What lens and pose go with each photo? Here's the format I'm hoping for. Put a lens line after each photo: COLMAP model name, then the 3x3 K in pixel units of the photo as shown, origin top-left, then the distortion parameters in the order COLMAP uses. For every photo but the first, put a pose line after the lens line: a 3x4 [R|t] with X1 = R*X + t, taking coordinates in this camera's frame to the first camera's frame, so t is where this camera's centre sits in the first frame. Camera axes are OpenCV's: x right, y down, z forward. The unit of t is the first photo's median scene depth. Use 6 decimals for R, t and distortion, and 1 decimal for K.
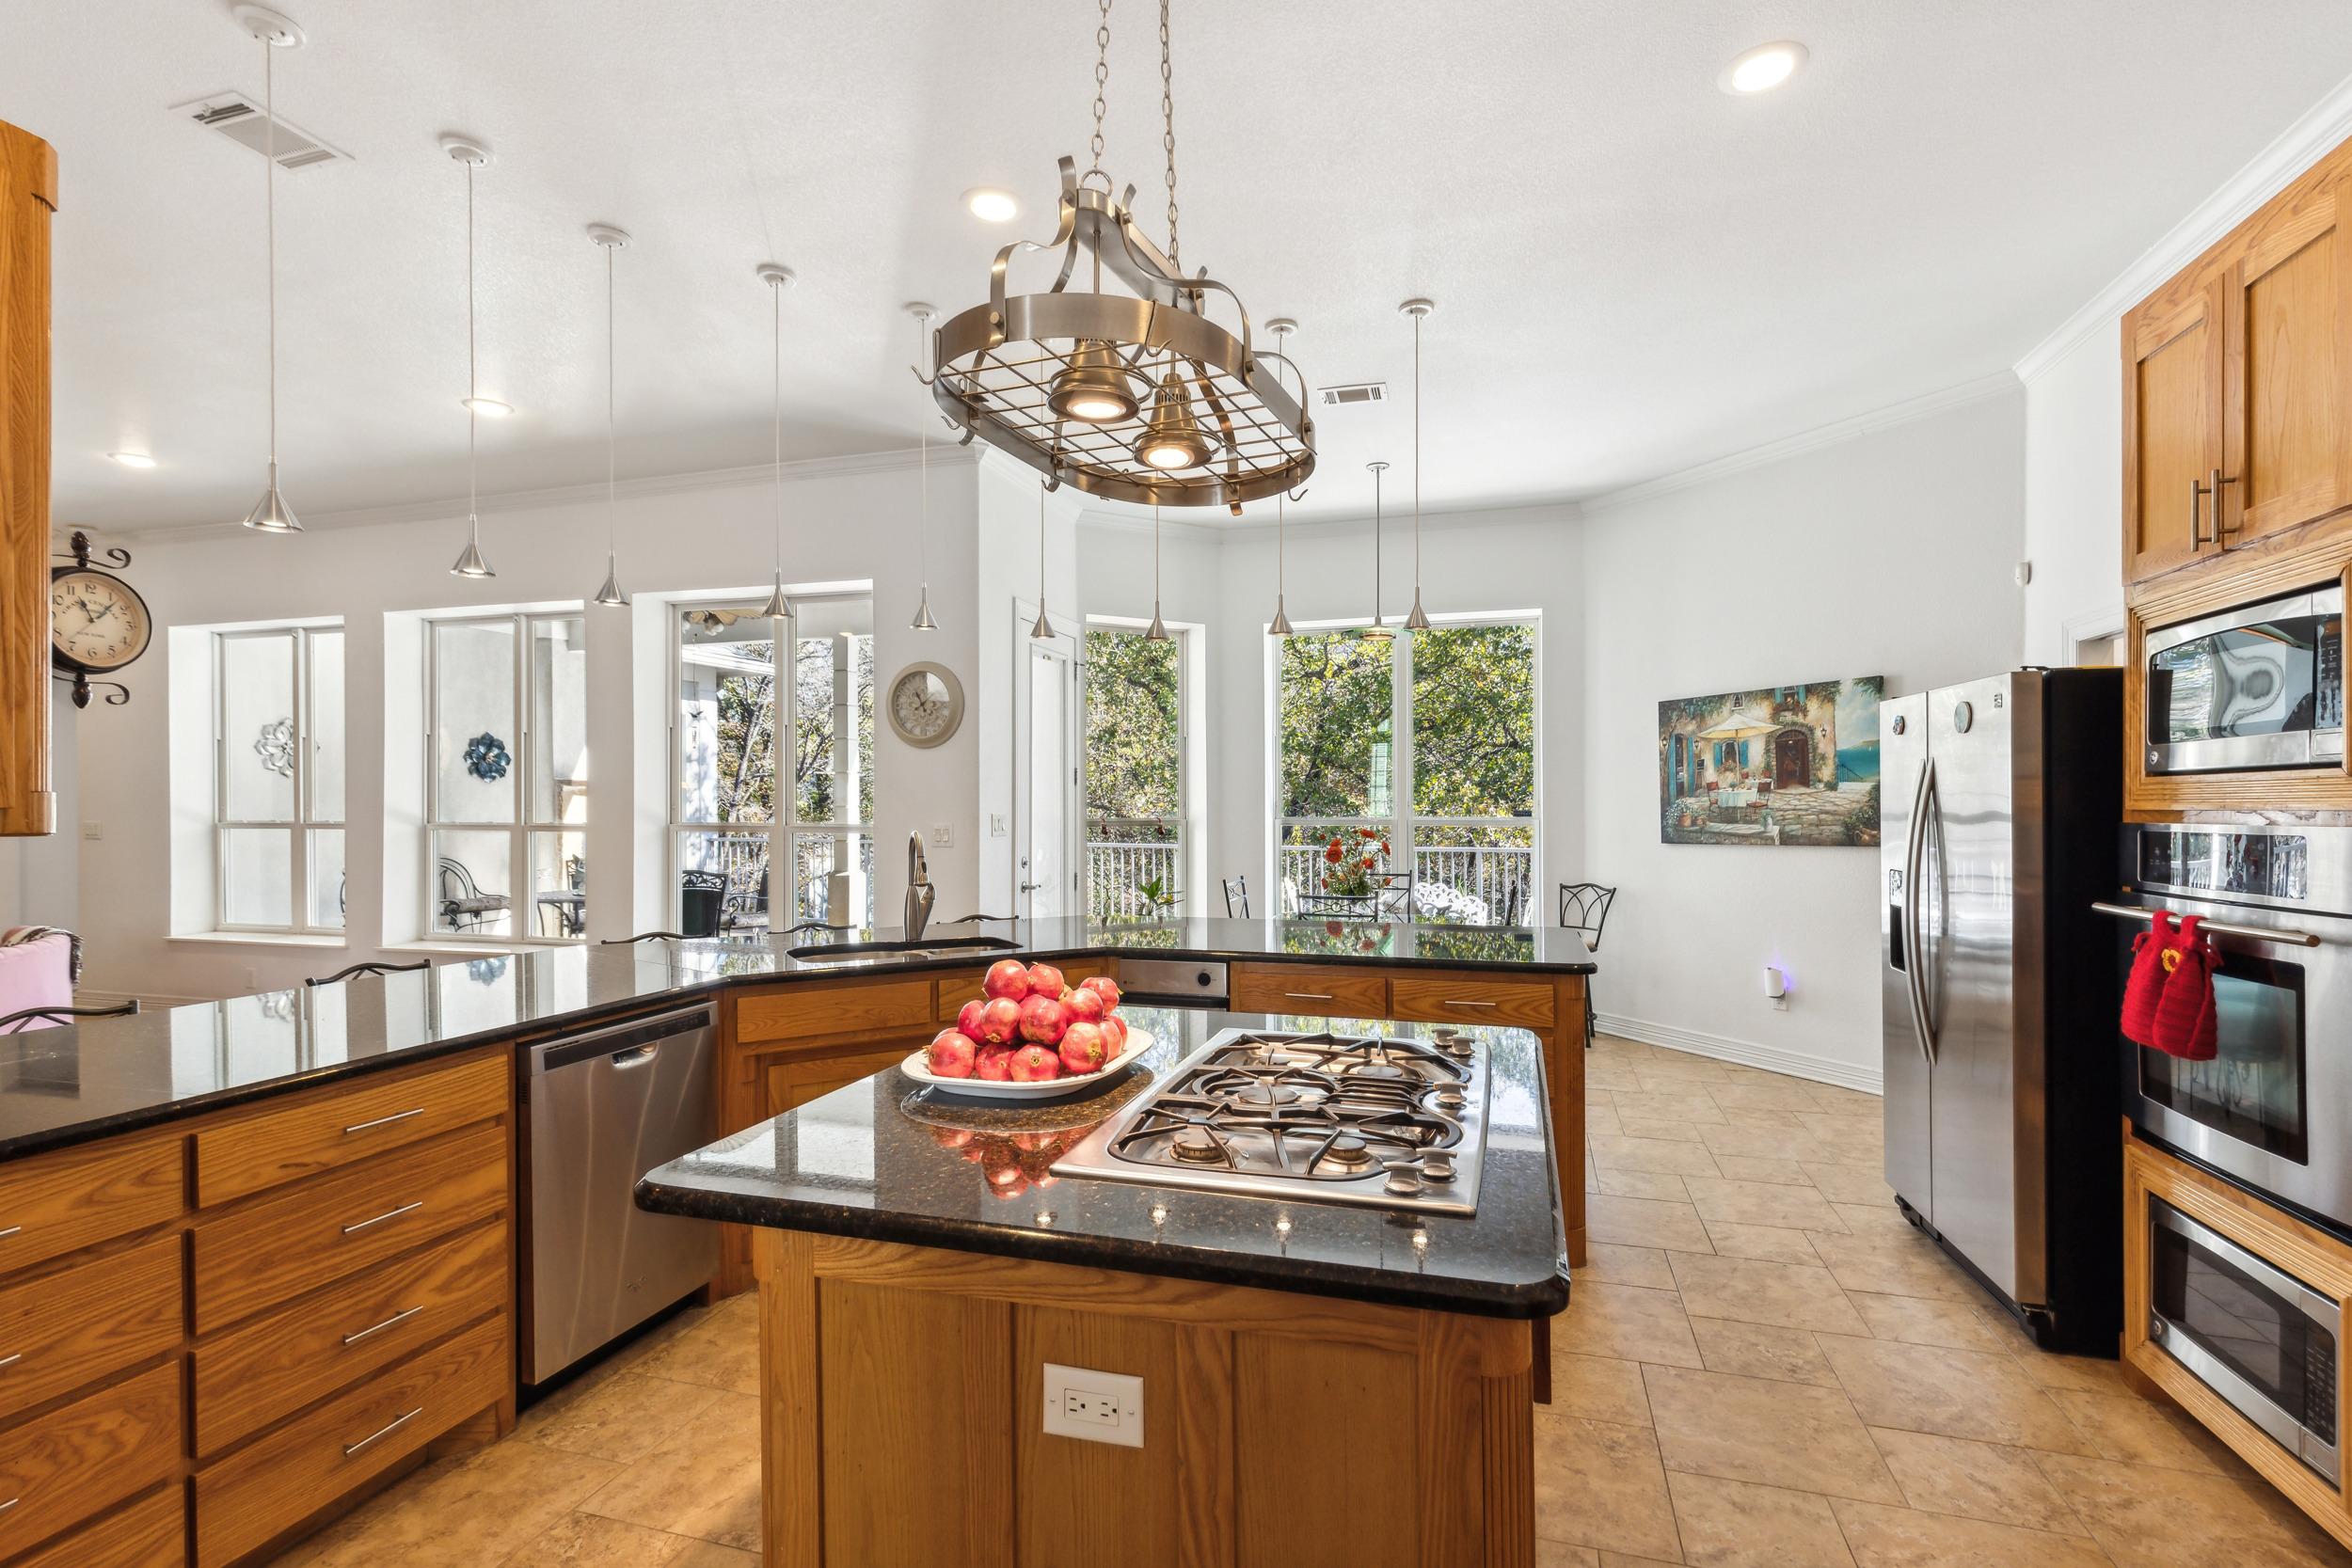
lens RADIAL K [[1101.2, 0, 1188.2], [0, 1101.2, 792.3], [0, 0, 1]] dist [0.018388, -0.000090]
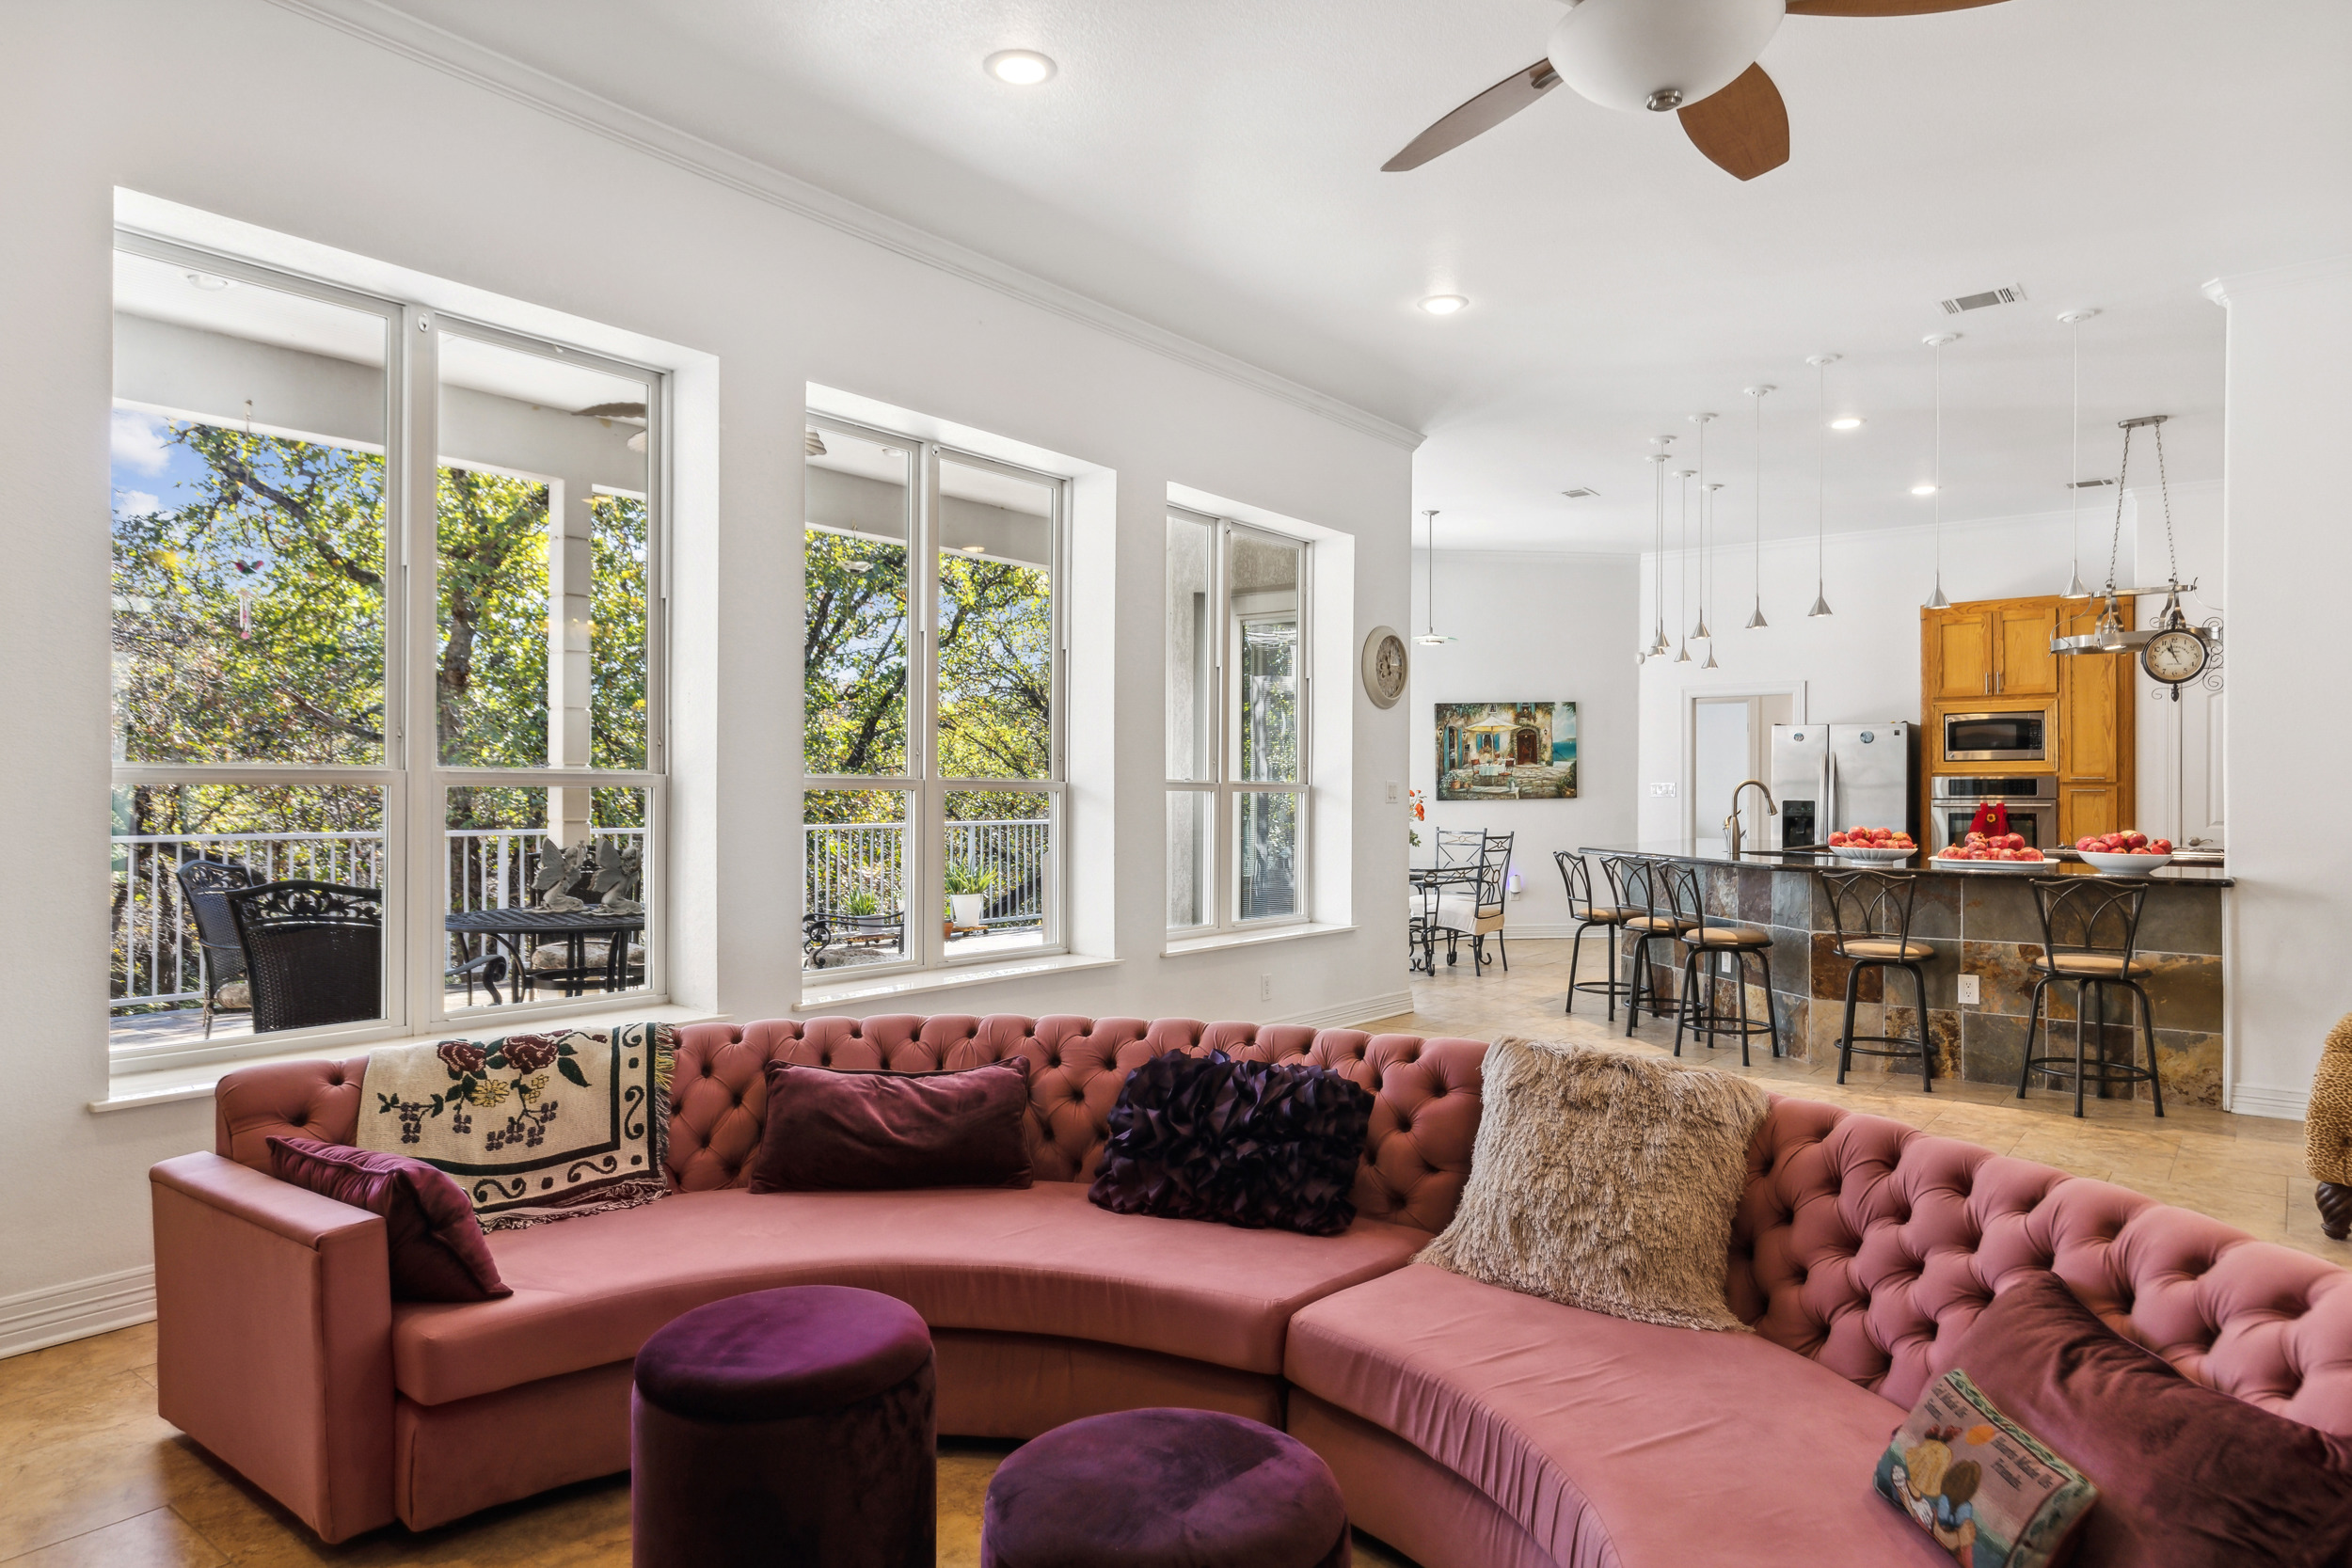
lens RADIAL K [[1417.2, 0, 1176.0], [0, 1417.2, 784.0], [0, 0, 1]] dist [-0.002142, -0.000452]
pose [[0.362270, 0.007697, 0.932041, -1.563199], [-0.008460, 0.999952, -0.004969, 0.039336], [-0.932035, -0.006085, 0.362318, 0.699145]]
